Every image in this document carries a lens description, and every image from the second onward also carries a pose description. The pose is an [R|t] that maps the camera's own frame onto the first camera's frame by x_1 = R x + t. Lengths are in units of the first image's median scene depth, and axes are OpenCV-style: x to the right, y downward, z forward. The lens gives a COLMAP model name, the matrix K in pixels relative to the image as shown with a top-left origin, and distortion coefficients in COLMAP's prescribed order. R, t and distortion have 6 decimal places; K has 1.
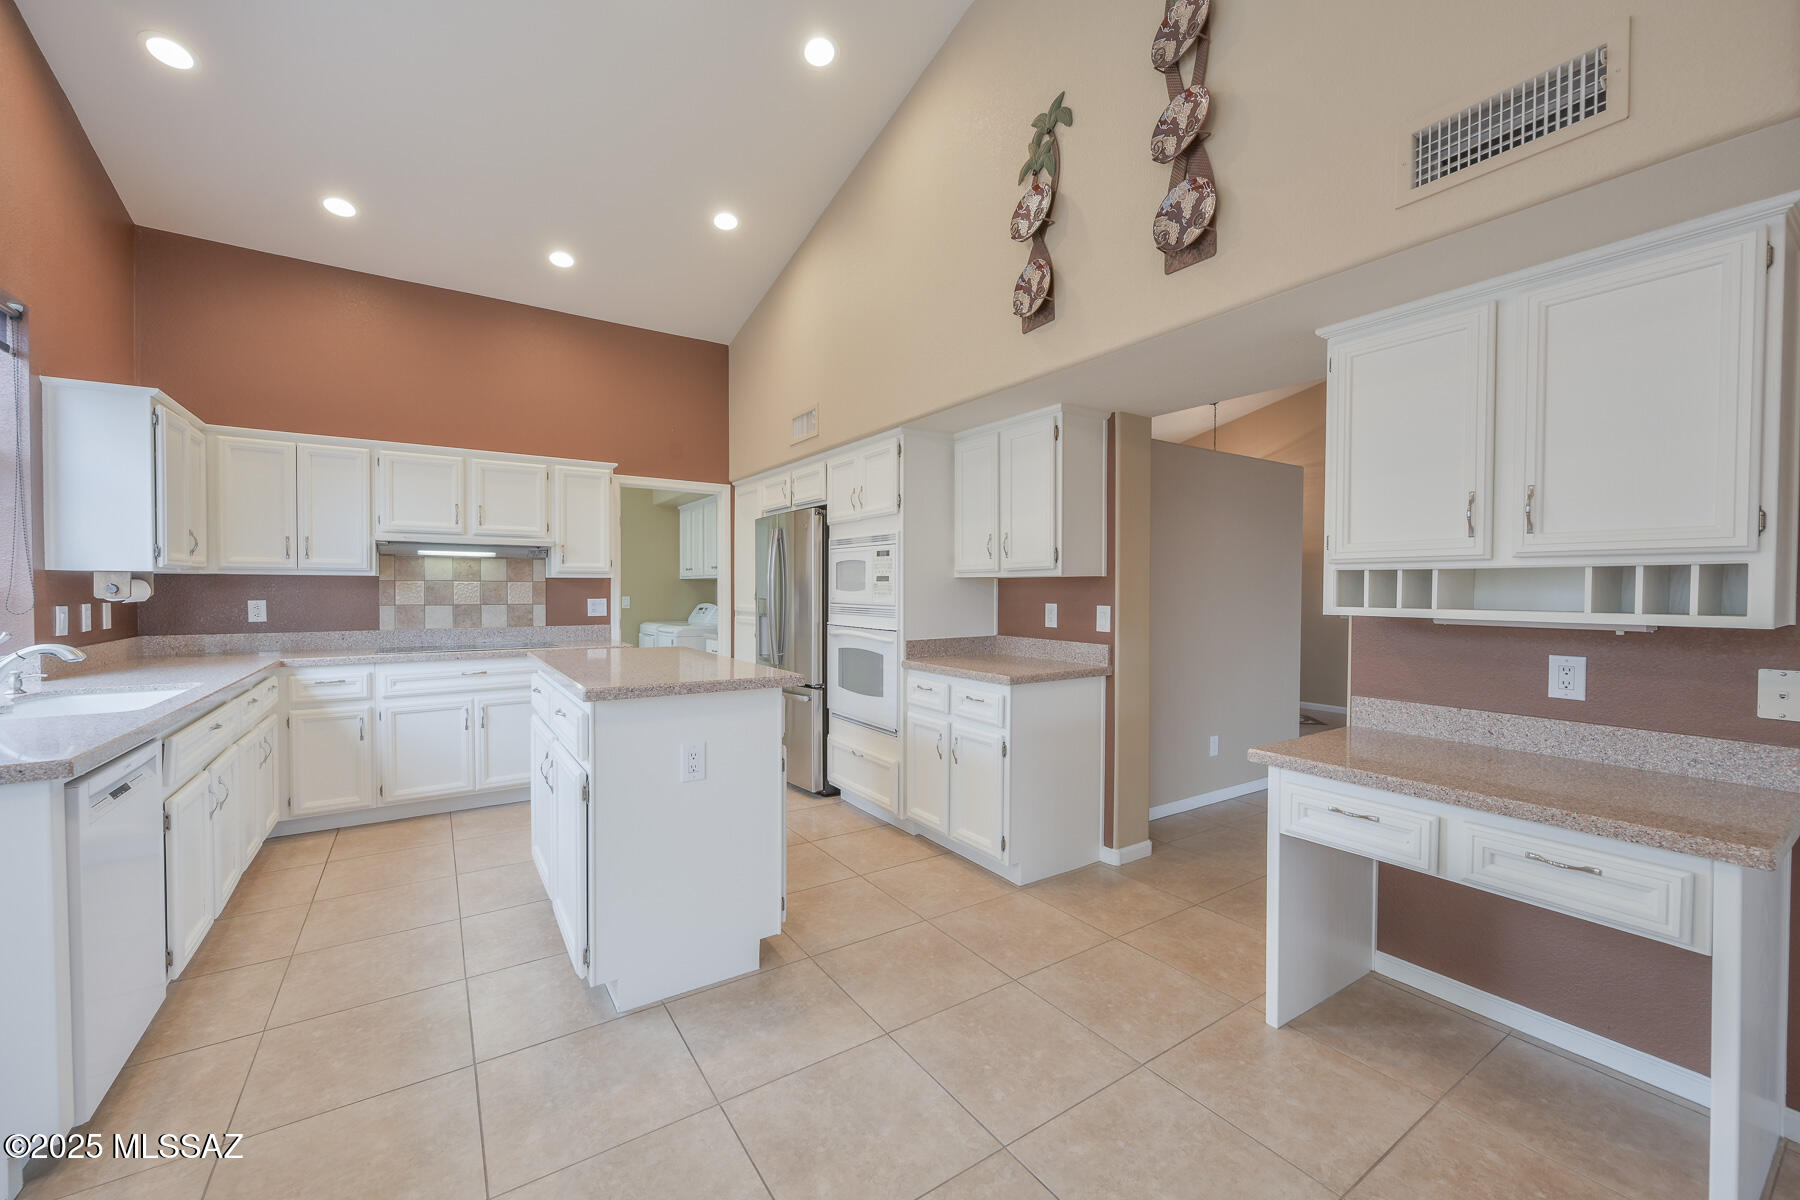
lens RADIAL K [[710.8, 0, 897.1], [0, 710.8, 602.7], [0, 0, 1]] dist [-0.002696, -0.000700]
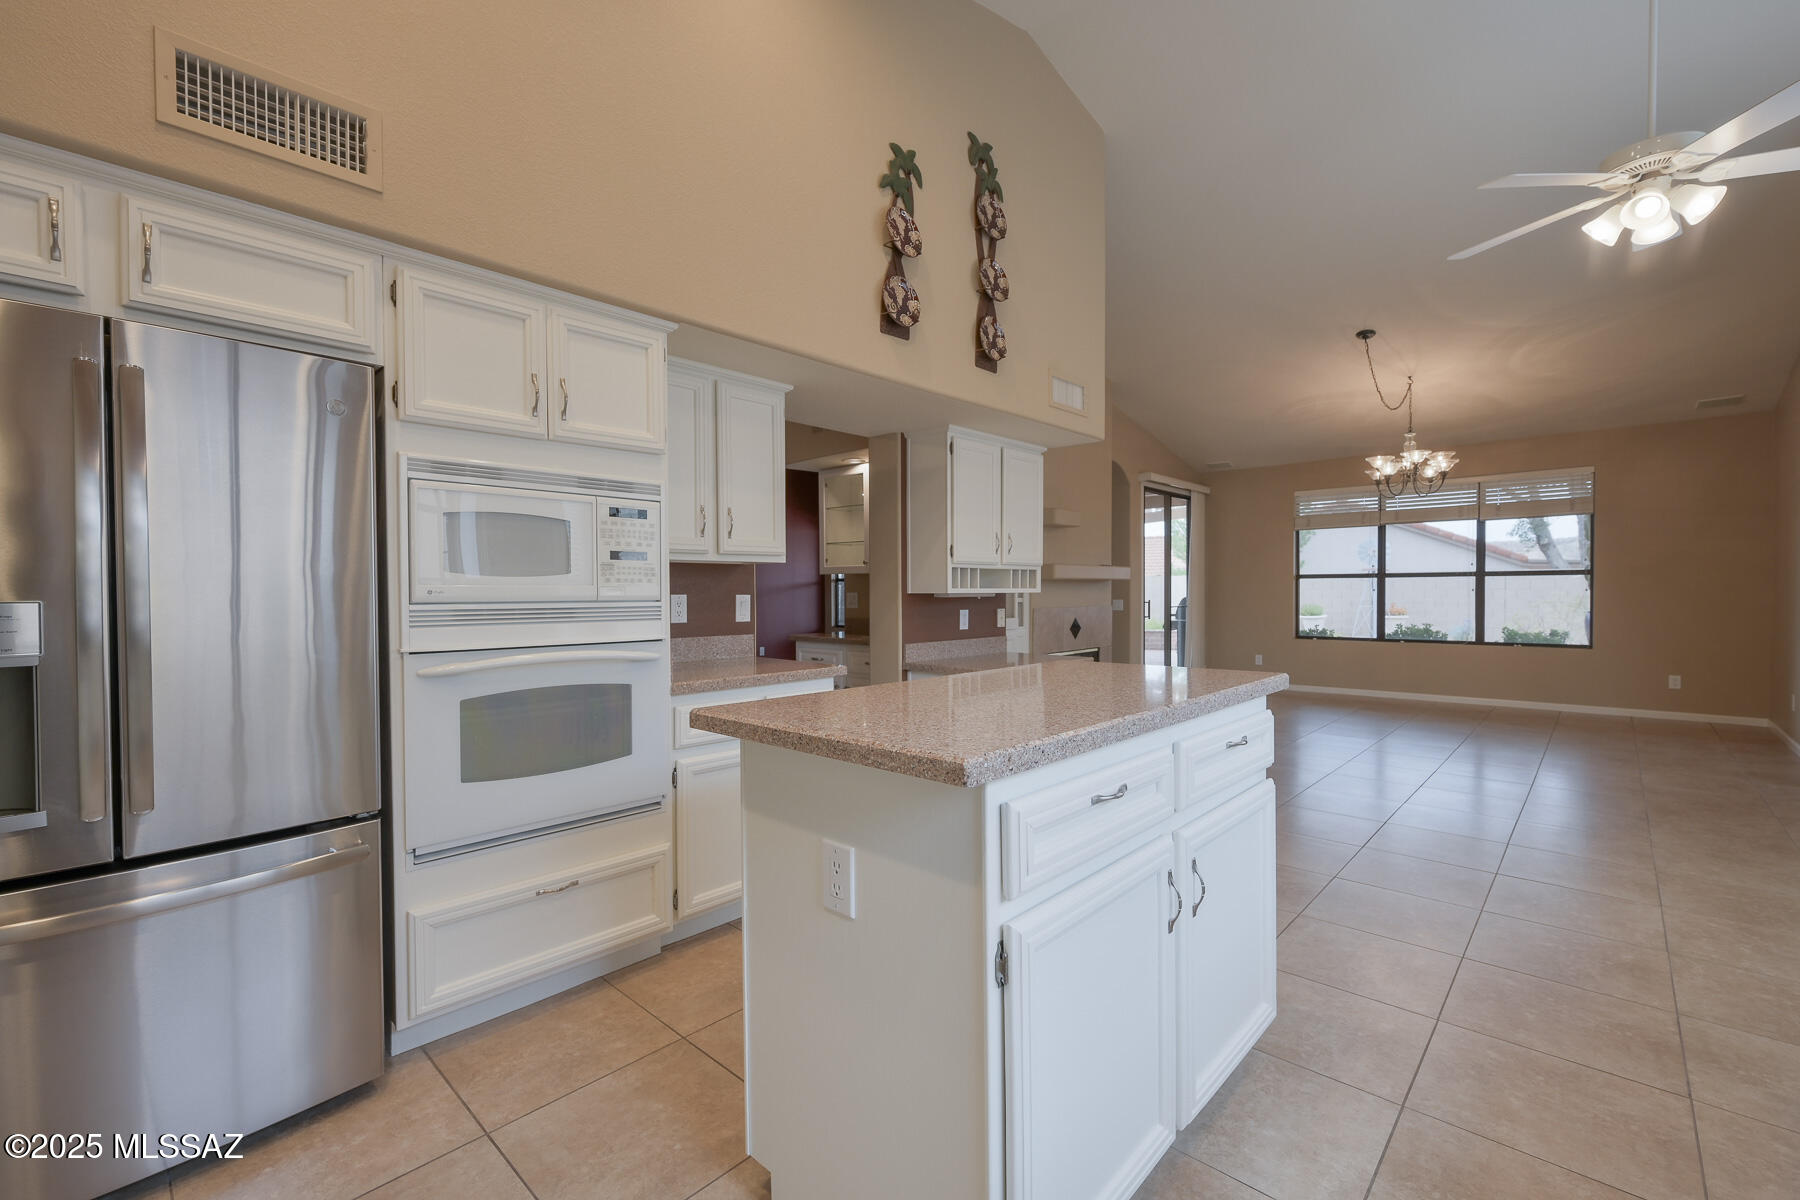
lens RADIAL K [[774.9, 0, 904.2], [0, 774.9, 605.0], [0, 0, 1]] dist [0.002198, -0.000192]
pose [[-0.242679, -0.018672, 0.969927, -0.663629], [0.026431, 0.999316, 0.025851, -0.003071], [-0.969747, 0.031910, -0.242019, 0.879689]]
